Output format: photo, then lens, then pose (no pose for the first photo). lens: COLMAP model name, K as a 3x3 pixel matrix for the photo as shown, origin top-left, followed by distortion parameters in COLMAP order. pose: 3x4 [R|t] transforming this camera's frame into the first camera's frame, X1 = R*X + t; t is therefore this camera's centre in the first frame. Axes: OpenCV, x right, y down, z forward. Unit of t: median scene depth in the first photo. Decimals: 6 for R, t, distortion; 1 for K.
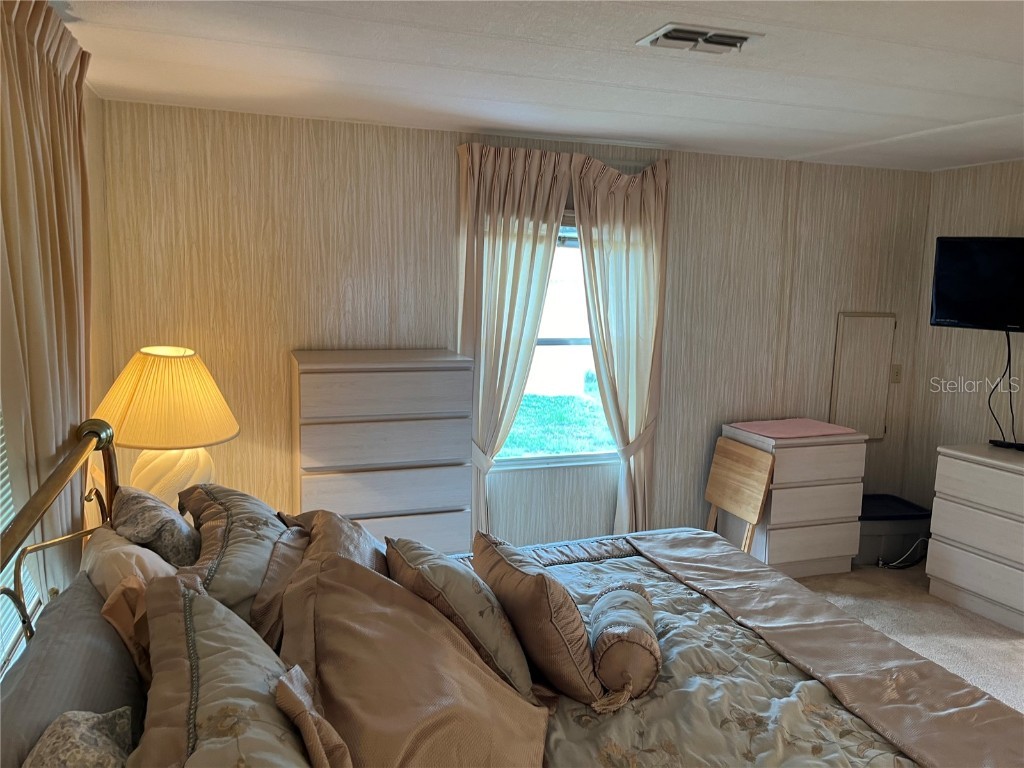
lens RADIAL K [[774.7, 0, 509.6], [0, 774.7, 375.0], [0, 0, 1]] dist [0.064640, -0.091288]
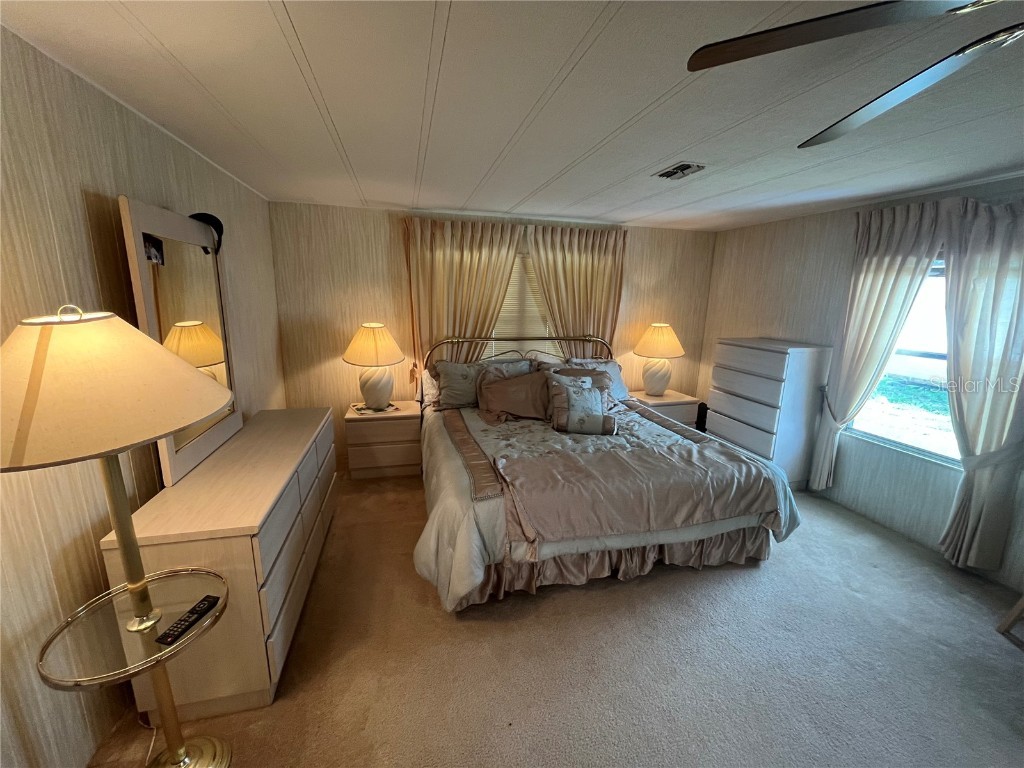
lens RADIAL K [[412.0, 0, 512.3], [0, 412.0, 384.1], [0, 0, 1]] dist [-0.005980, -0.000358]
pose [[-0.079423, 0.188639, -0.978830, 0.812553], [-0.153397, 0.967923, 0.198984, -0.027308], [0.984968, 0.165954, -0.047938, 0.413723]]
